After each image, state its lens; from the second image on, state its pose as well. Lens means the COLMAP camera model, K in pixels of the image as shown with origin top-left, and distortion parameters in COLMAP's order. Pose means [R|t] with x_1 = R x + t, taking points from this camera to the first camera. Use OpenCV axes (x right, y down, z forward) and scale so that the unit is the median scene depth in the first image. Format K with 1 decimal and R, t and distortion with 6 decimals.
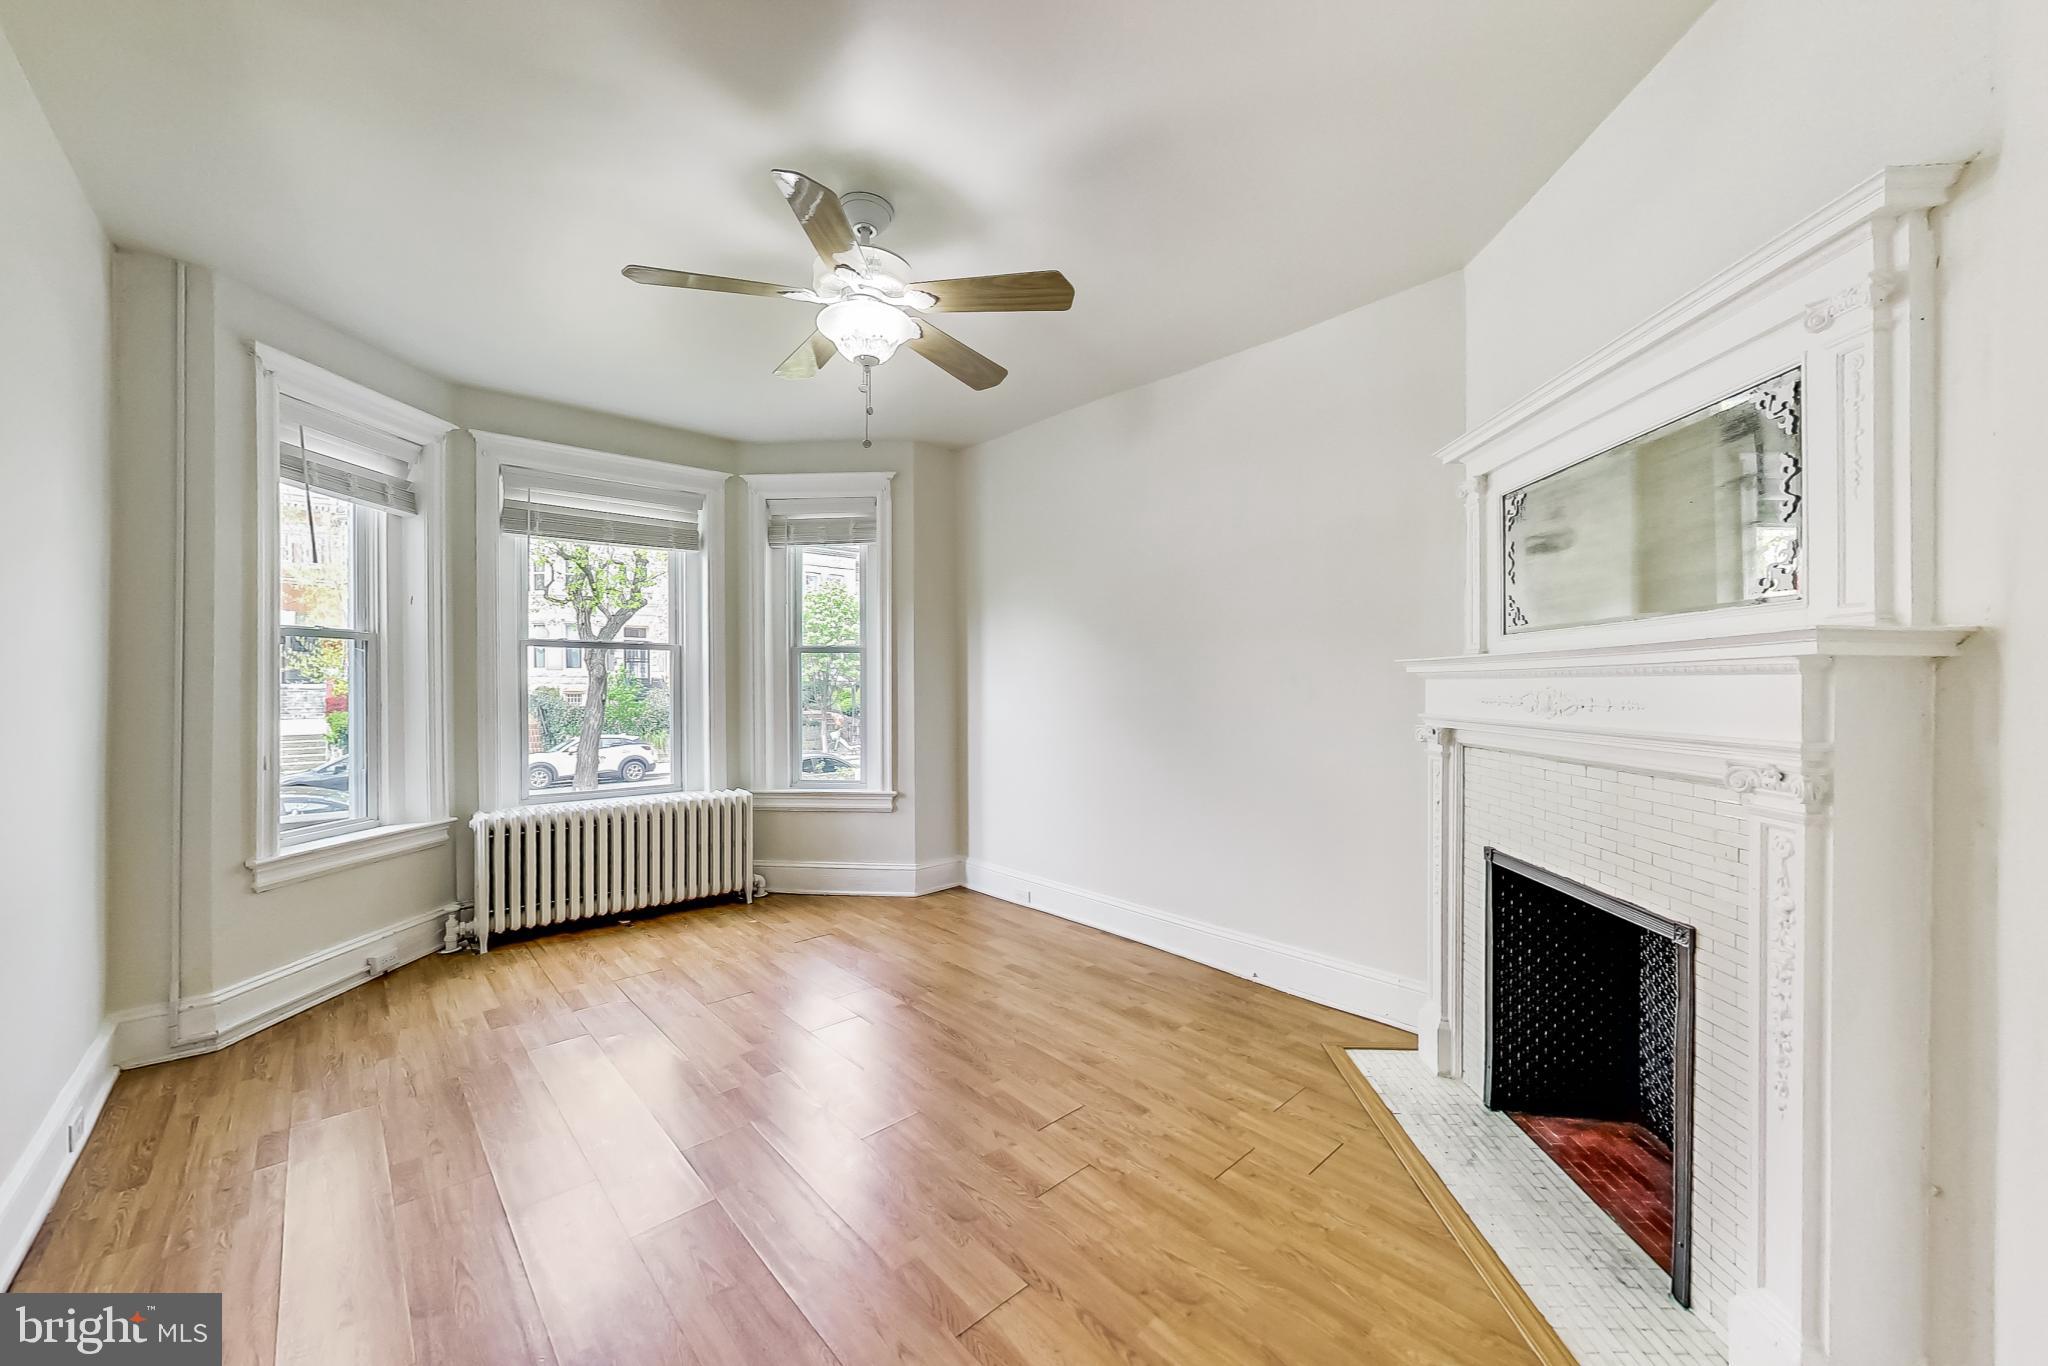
lens RADIAL K [[815.5, 0, 1084.4], [0, 815.5, 678.6], [0, 0, 1]] dist [-0.001549, -0.000354]
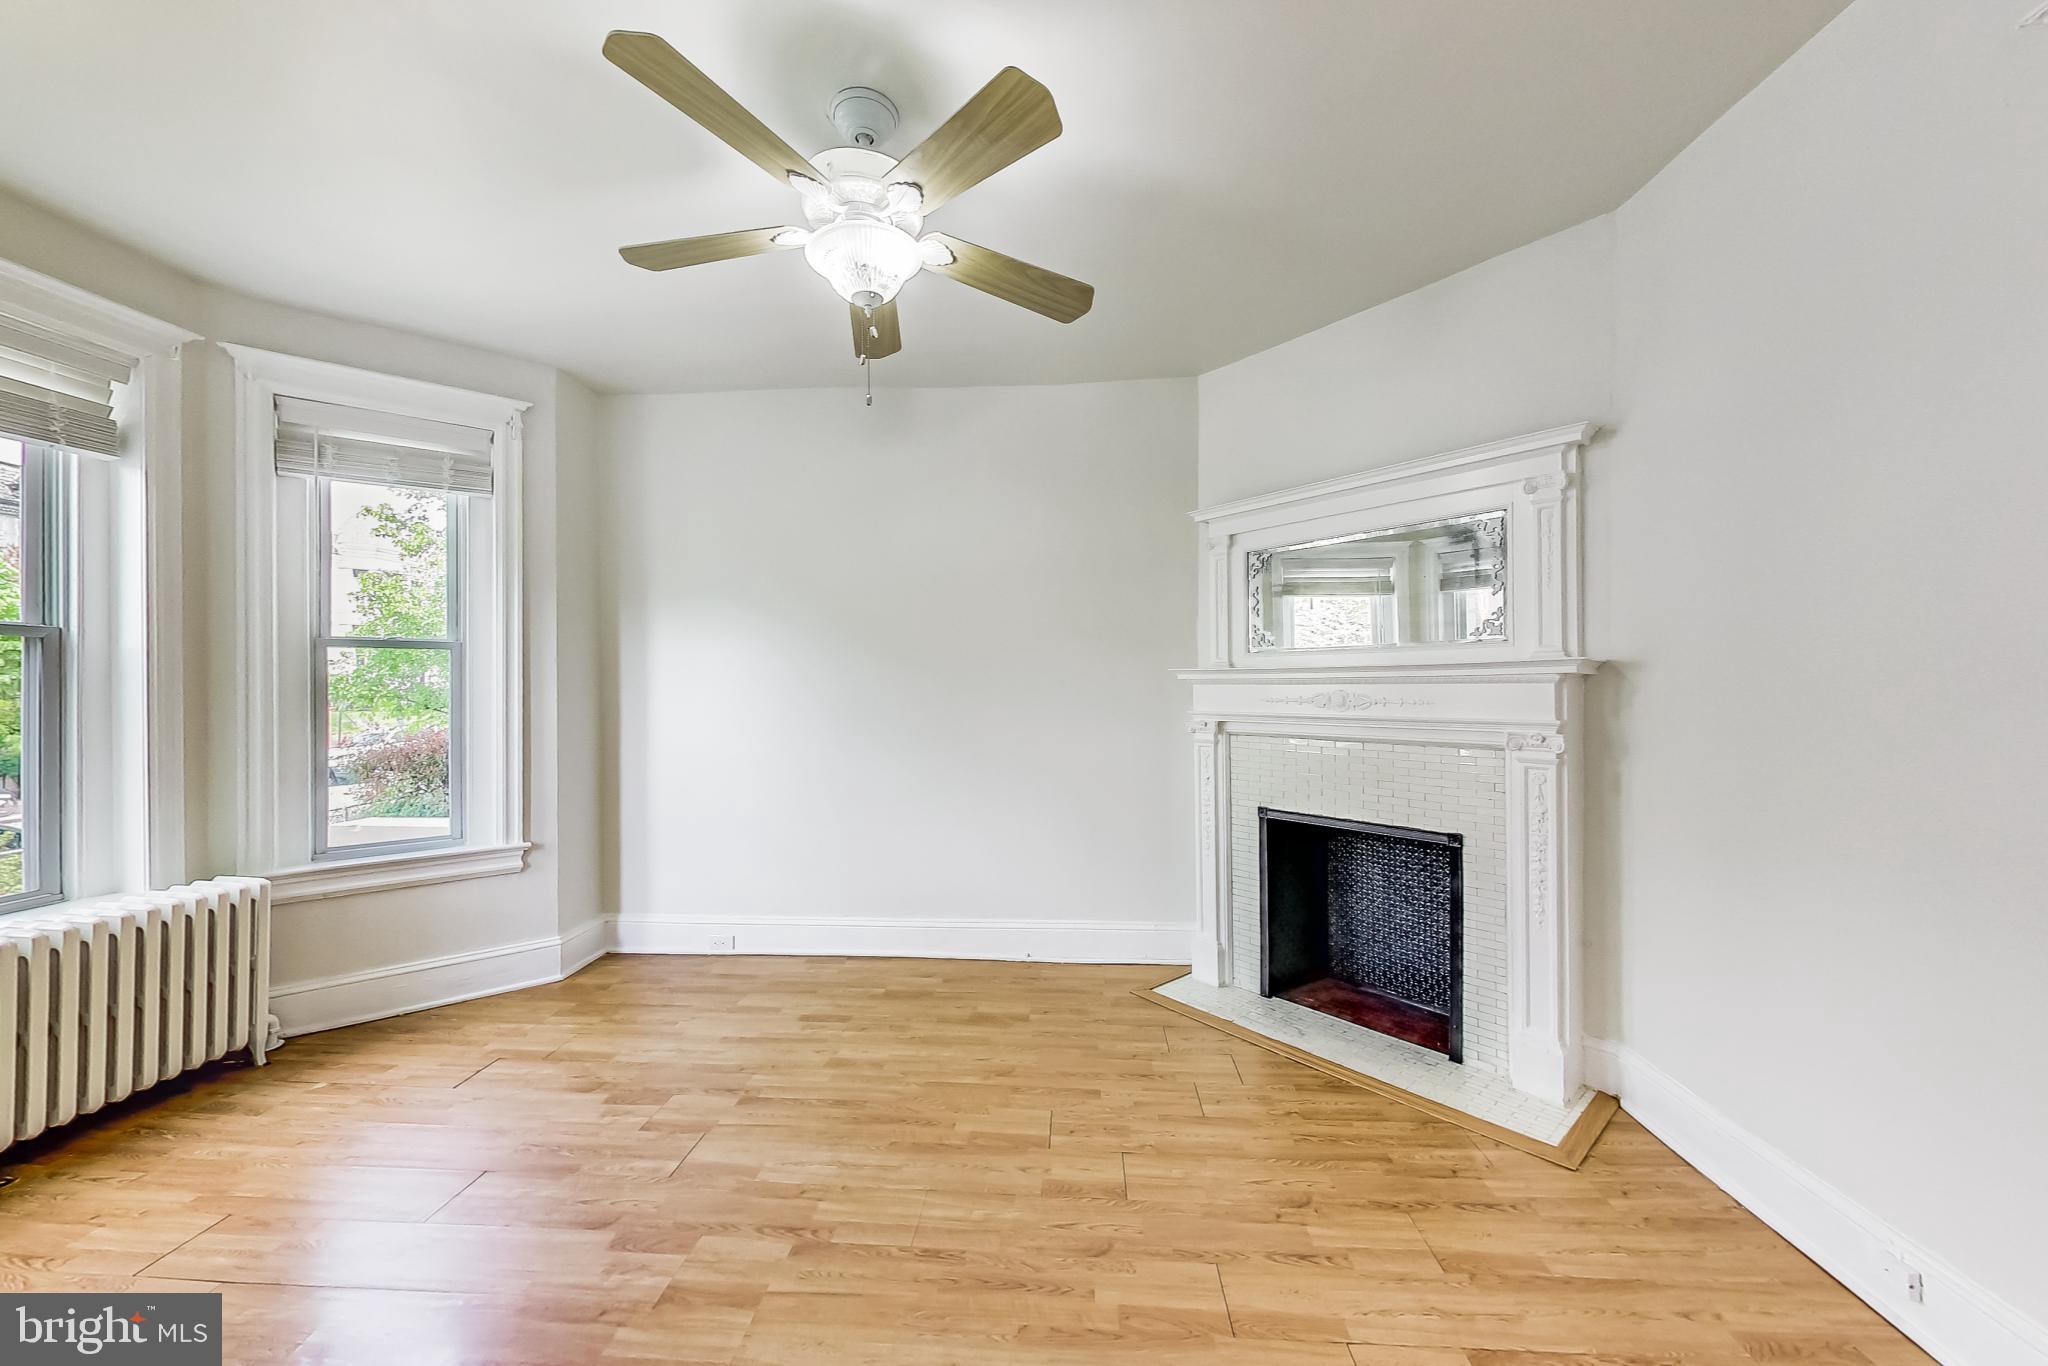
lens RADIAL K [[779.0, 0, 1028.0], [0, 779.0, 685.4], [0, 0, 1]] dist [0.001761, 0.000176]
pose [[0.713843, -0.003131, 0.700298, -0.509676], [0.002521, 0.999995, 0.001901, -0.002496], [-0.700301, 0.000409, 0.713848, 0.243934]]
